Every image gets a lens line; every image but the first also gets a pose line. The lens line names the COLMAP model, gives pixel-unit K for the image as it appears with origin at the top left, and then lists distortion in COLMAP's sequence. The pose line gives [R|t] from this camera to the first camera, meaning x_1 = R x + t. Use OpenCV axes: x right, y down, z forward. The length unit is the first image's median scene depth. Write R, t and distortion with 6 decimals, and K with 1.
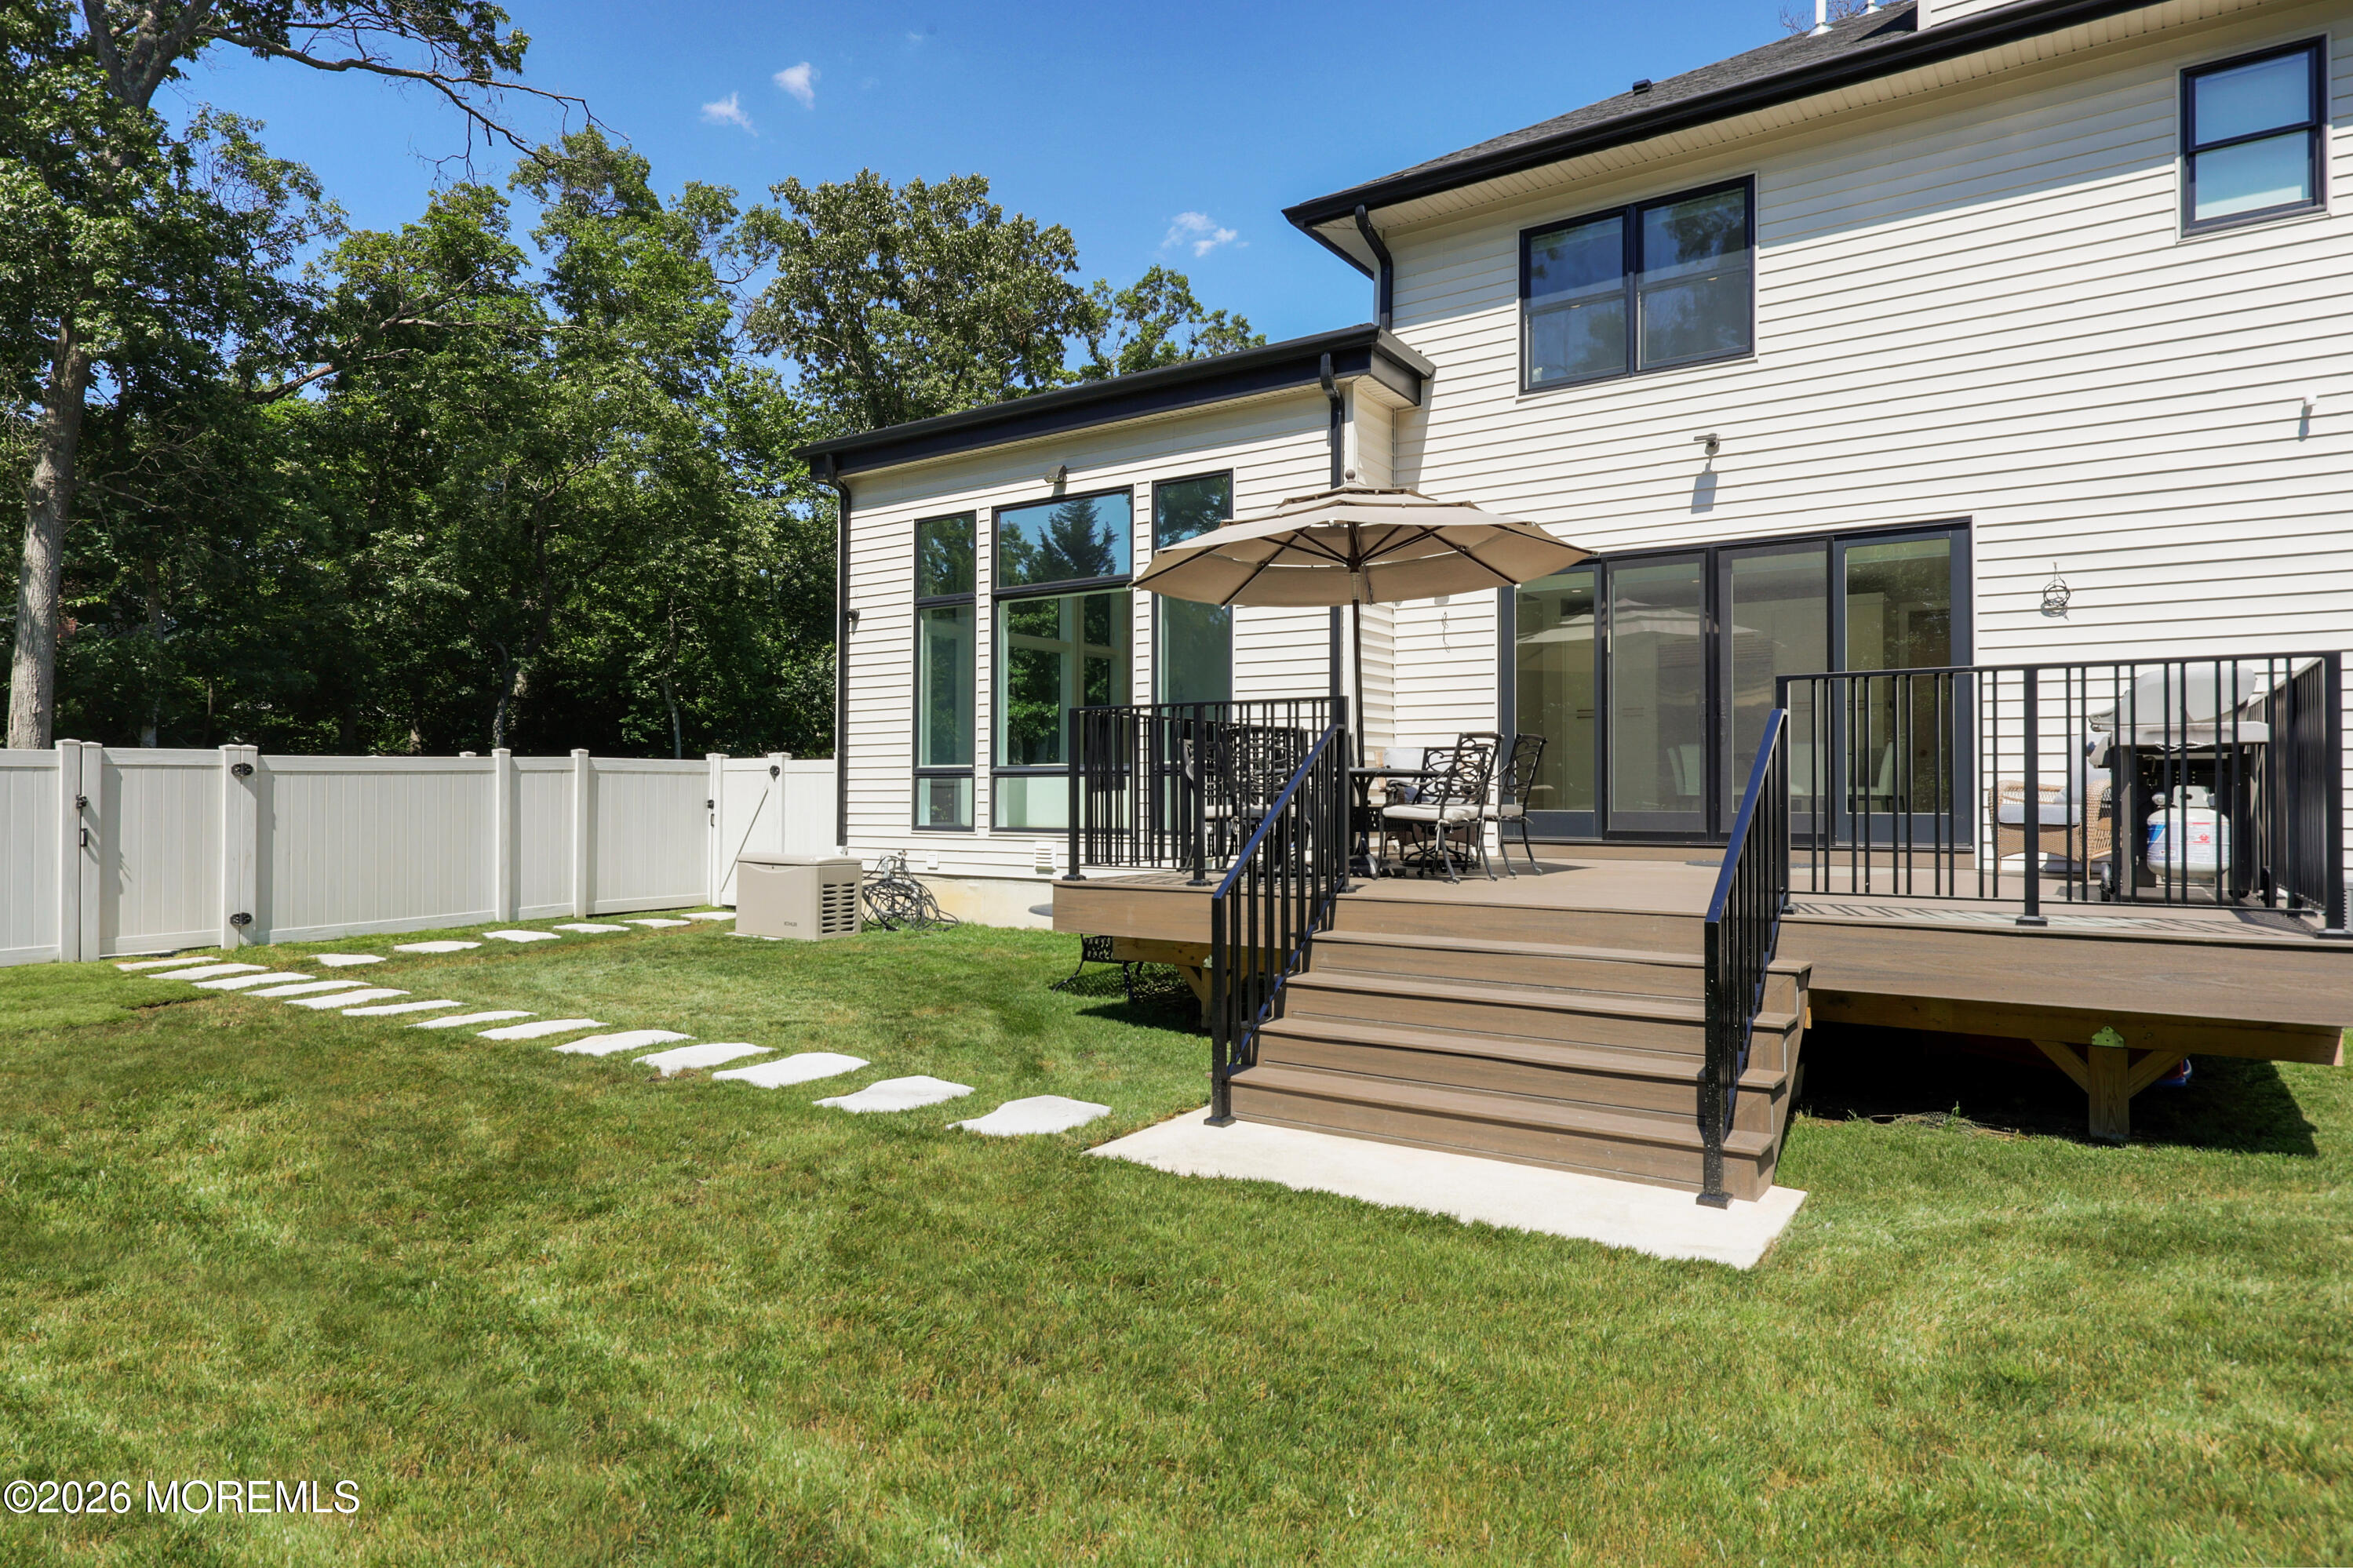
lens RADIAL K [[1399.0, 0, 1176.5], [0, 1399.0, 784.0], [0, 0, 1]] dist [0.001001, 0.002251]
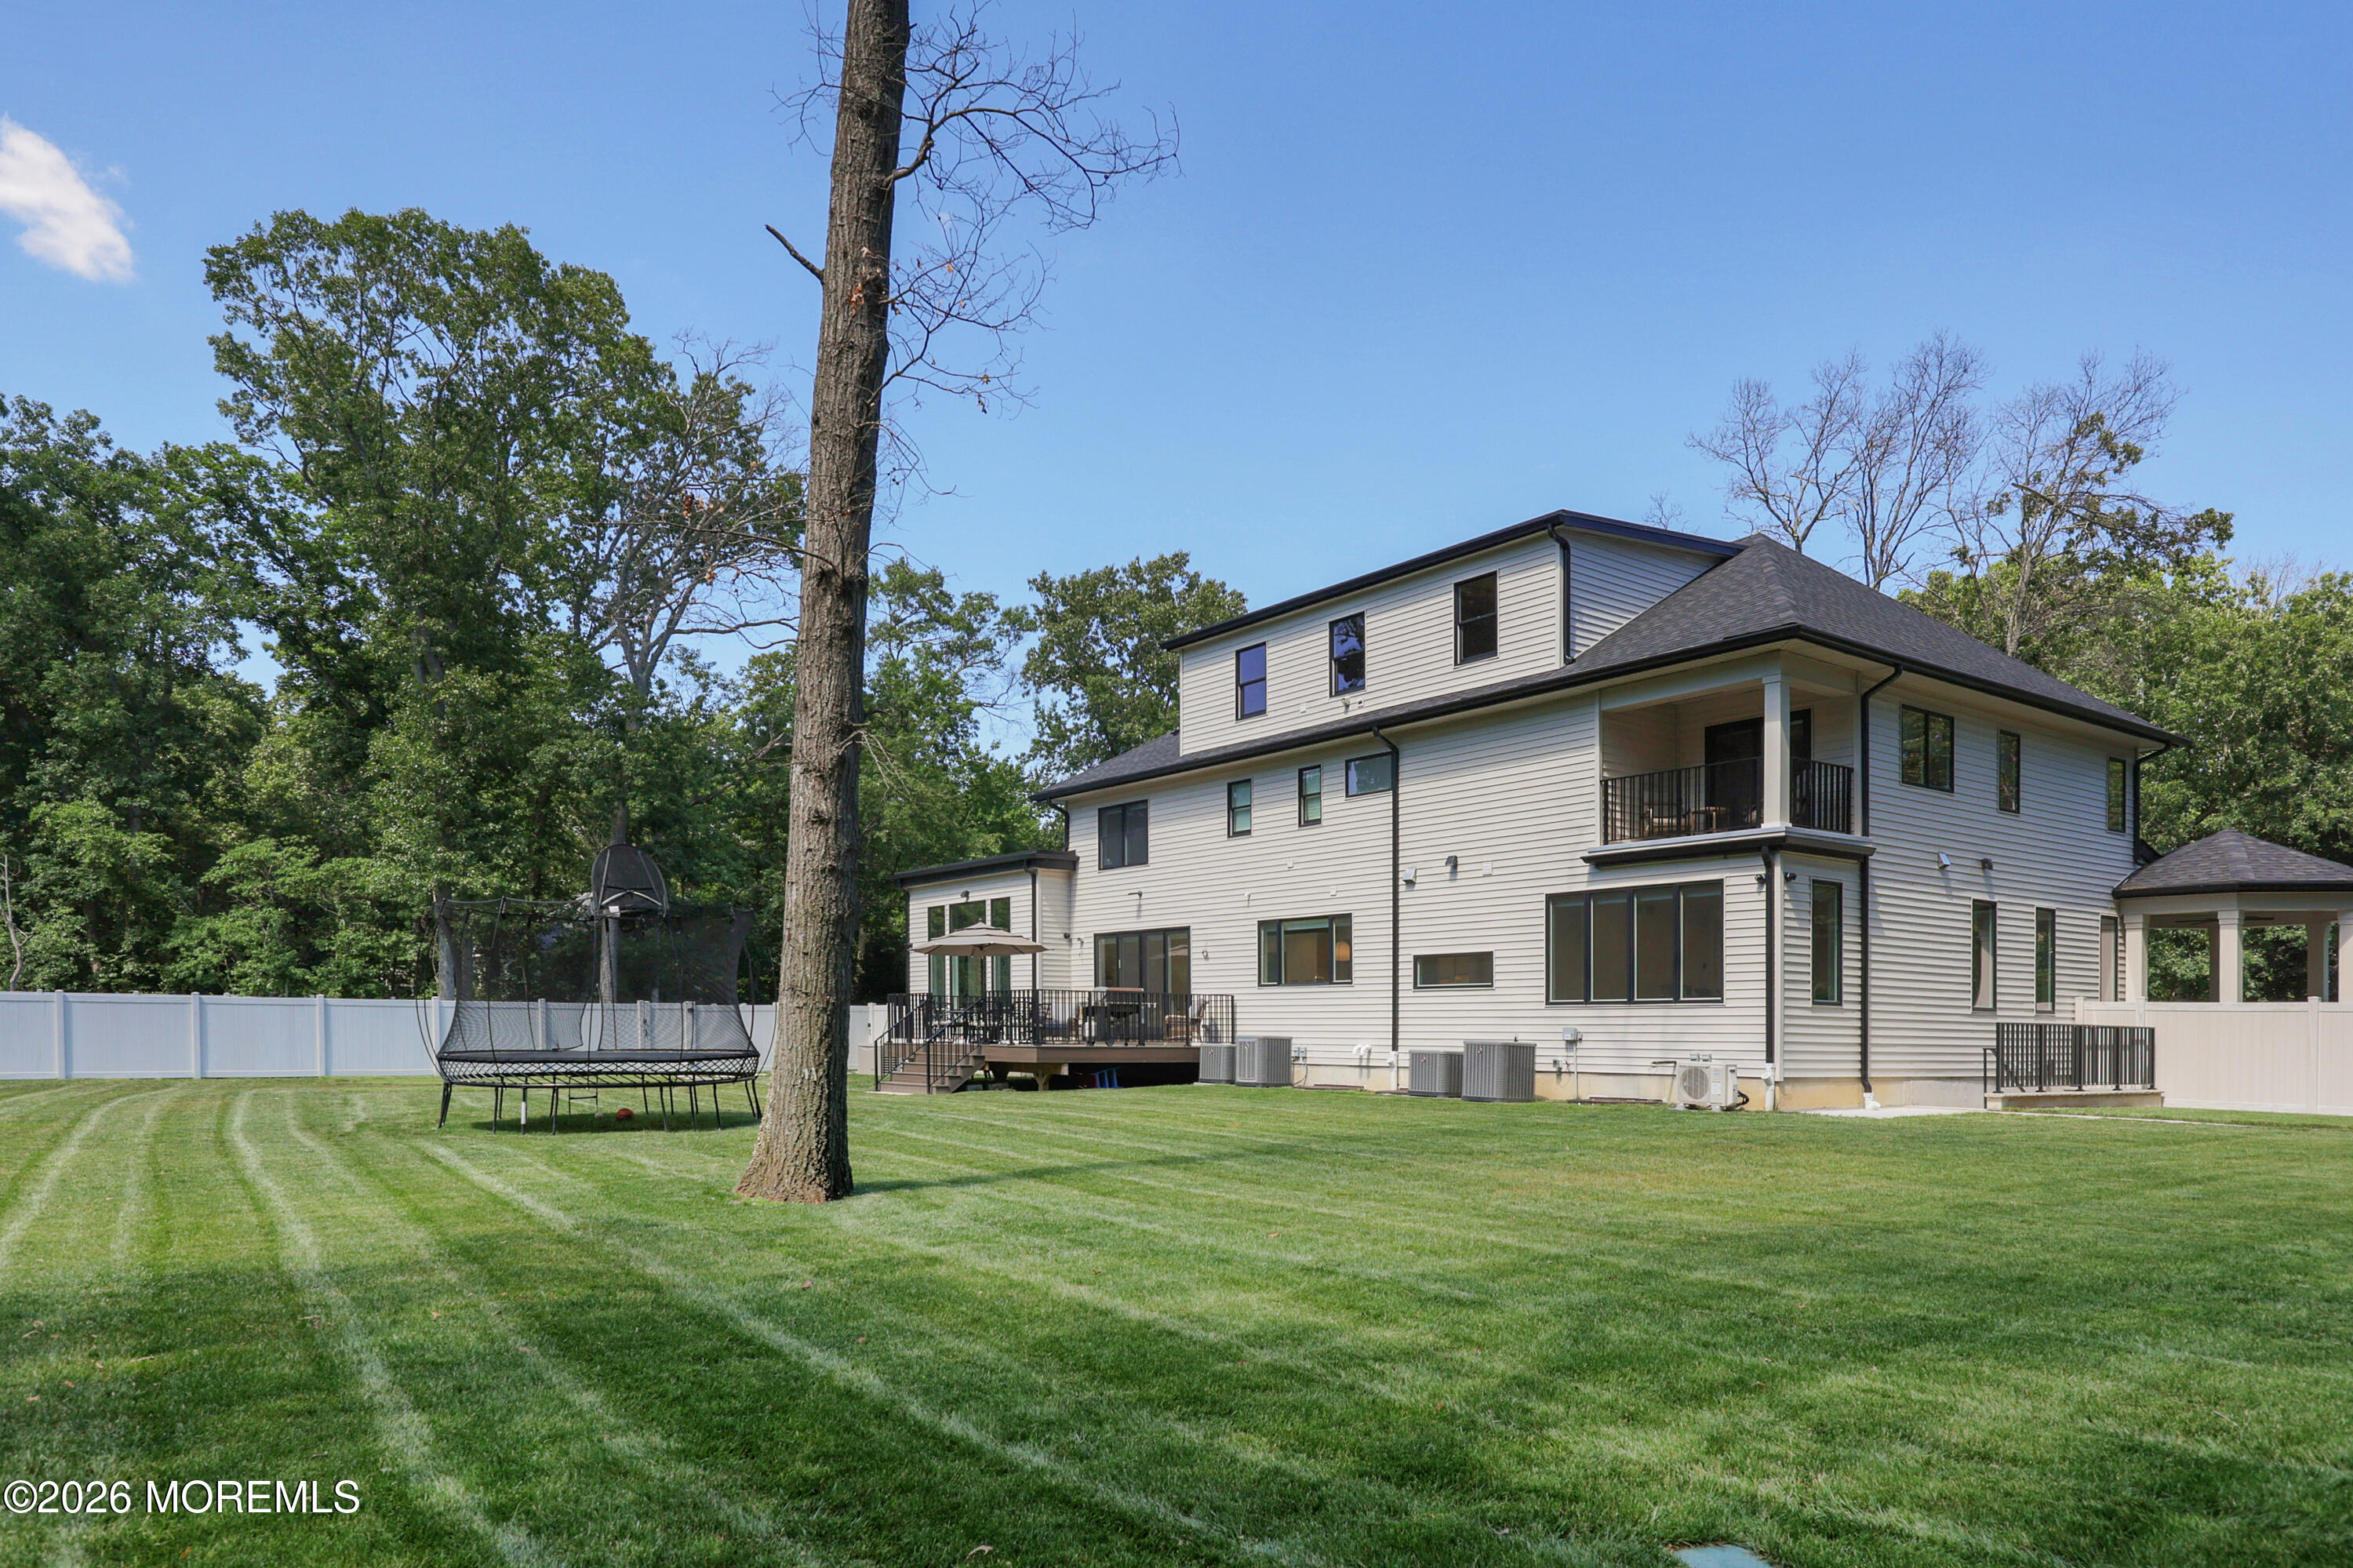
lens RADIAL K [[1501.5, 0, 1129.1], [0, 1501.5, 1042.0], [0, 0, 1]] dist [0.001940, 0.003482]
pose [[0.949280, -0.000539, -0.314433, 1.180066], [0.009399, 0.999600, 0.026660, -0.025719], [0.314293, -0.028263, 0.948905, -1.683994]]
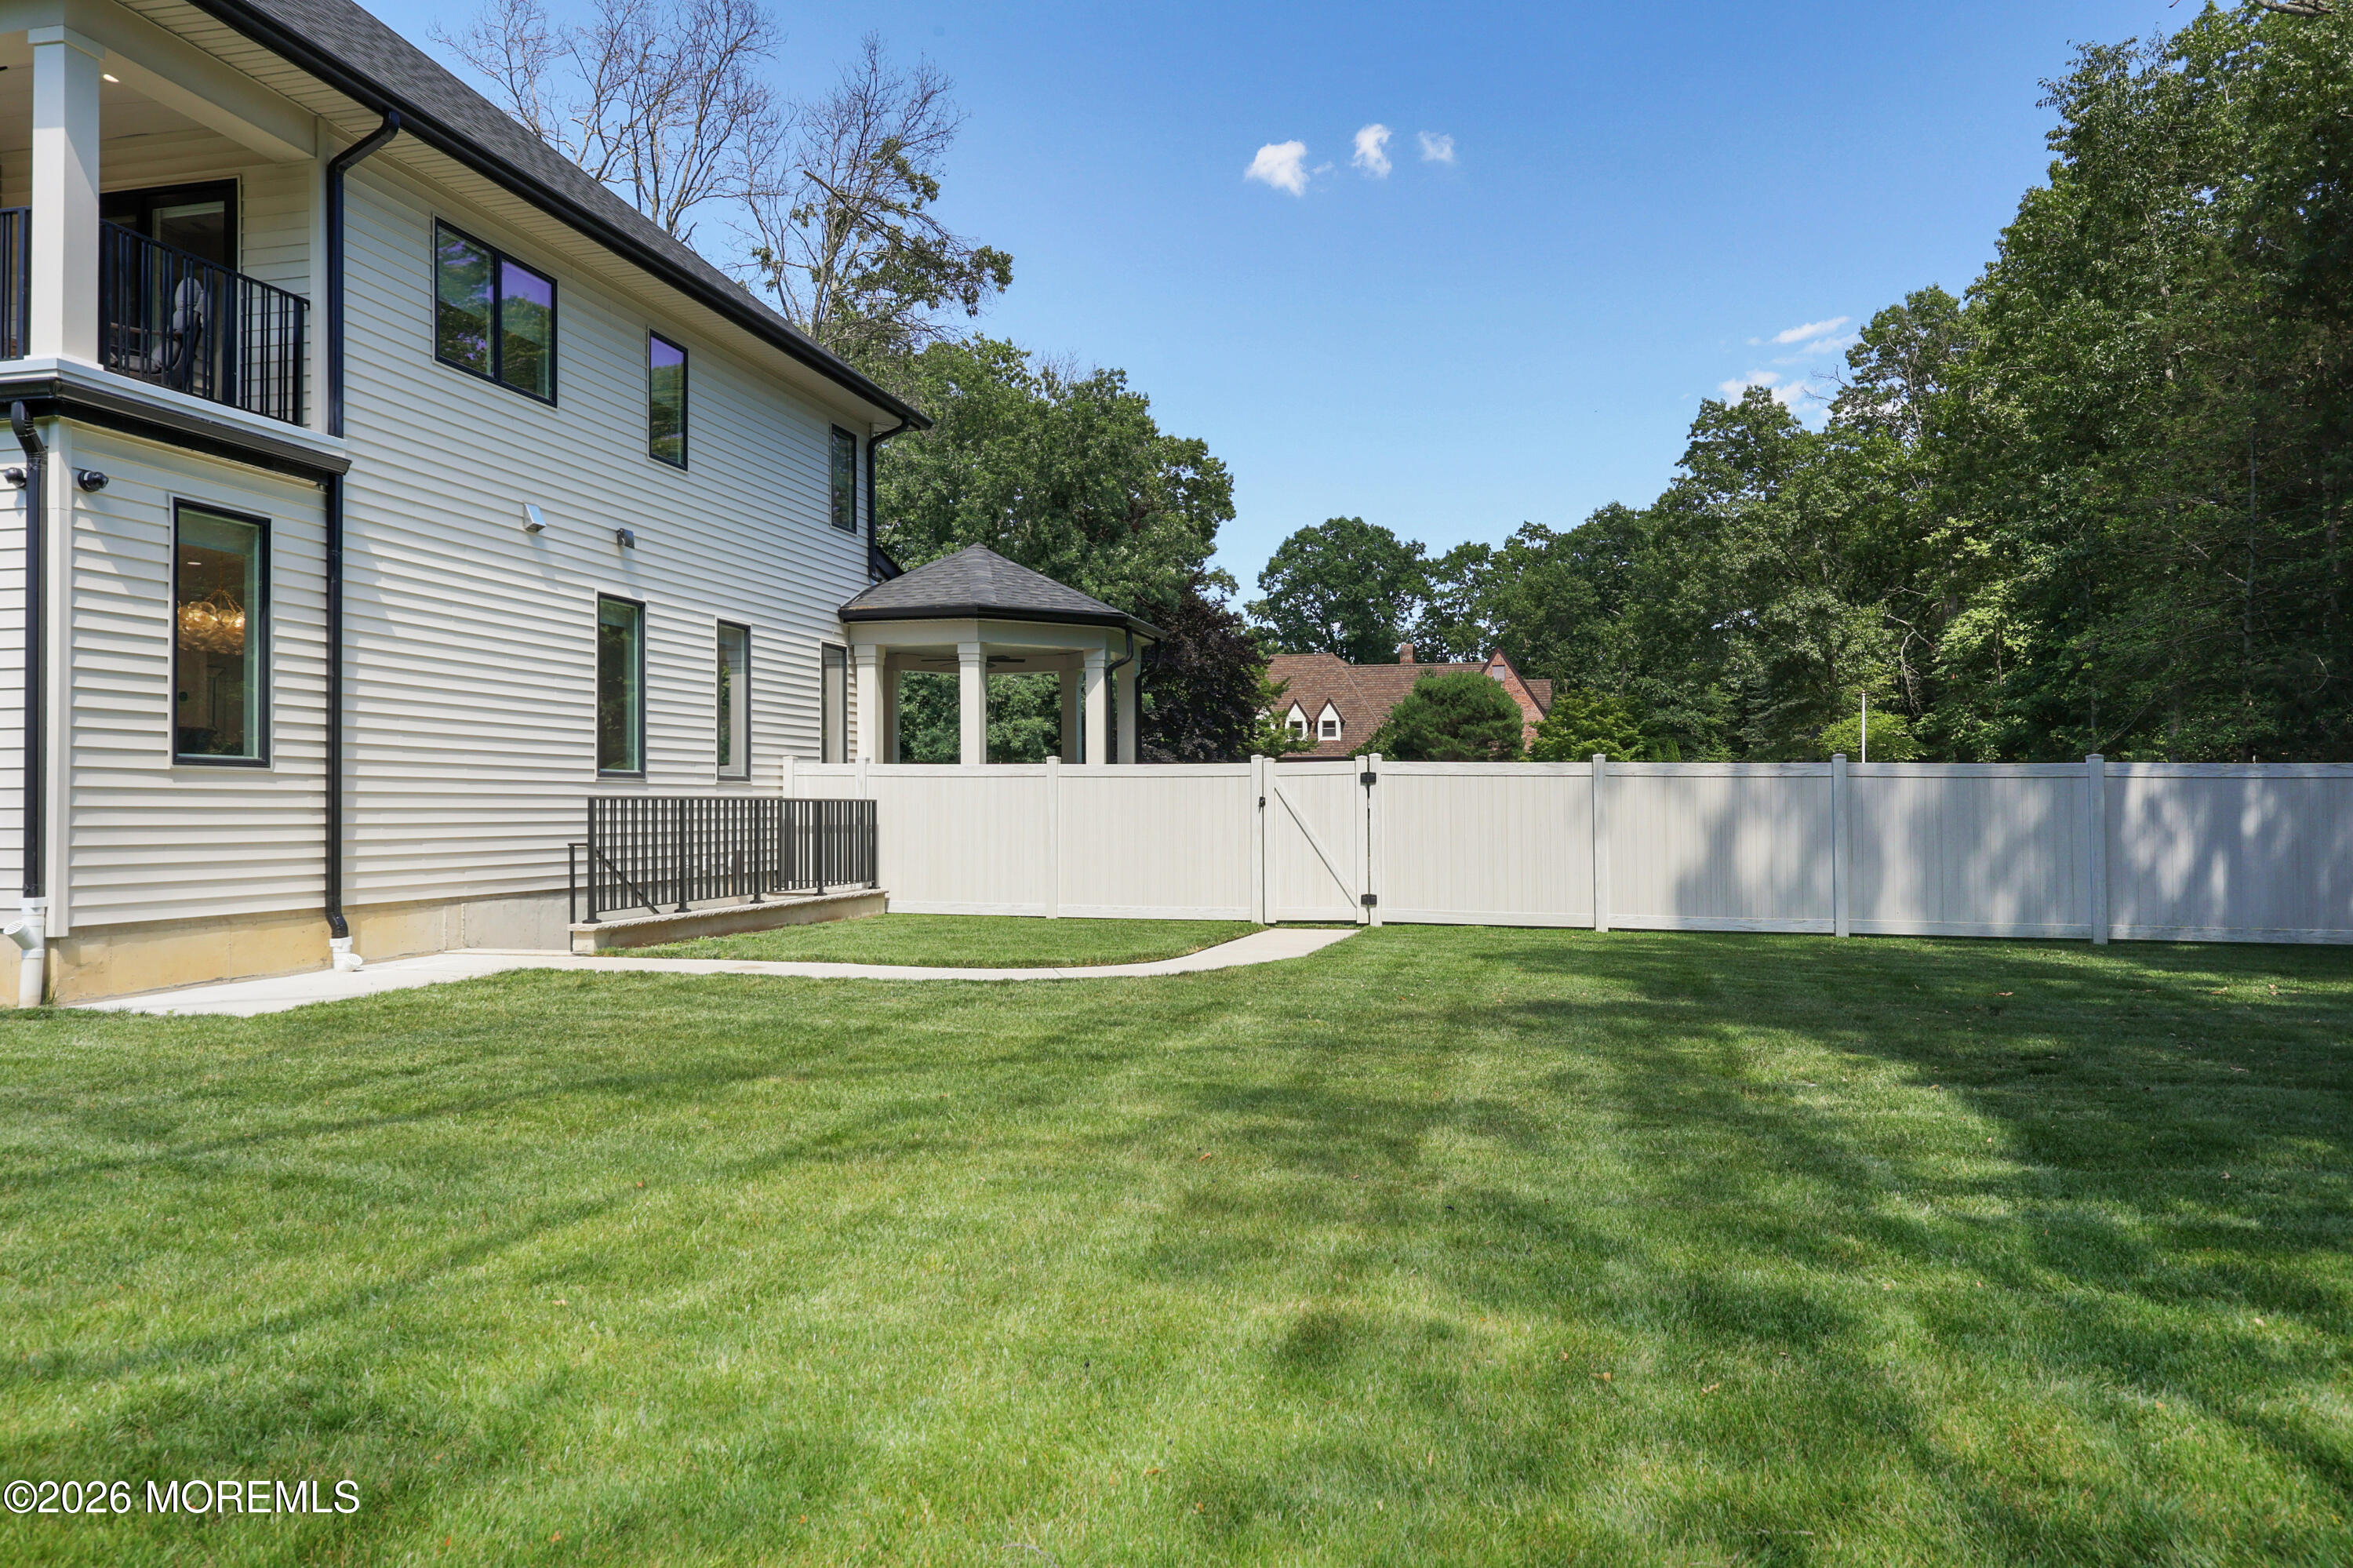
lens RADIAL K [[1542.9, 0, 1176.5], [0, 1542.9, 784.0], [0, 0, 1]] dist [0.004558, 0.001038]
pose [[0.924478, -0.011459, 0.381063, 1.566407], [0.006219, 0.999868, 0.014980, -0.013474], [-0.381185, -0.011478, 0.924428, -0.765915]]
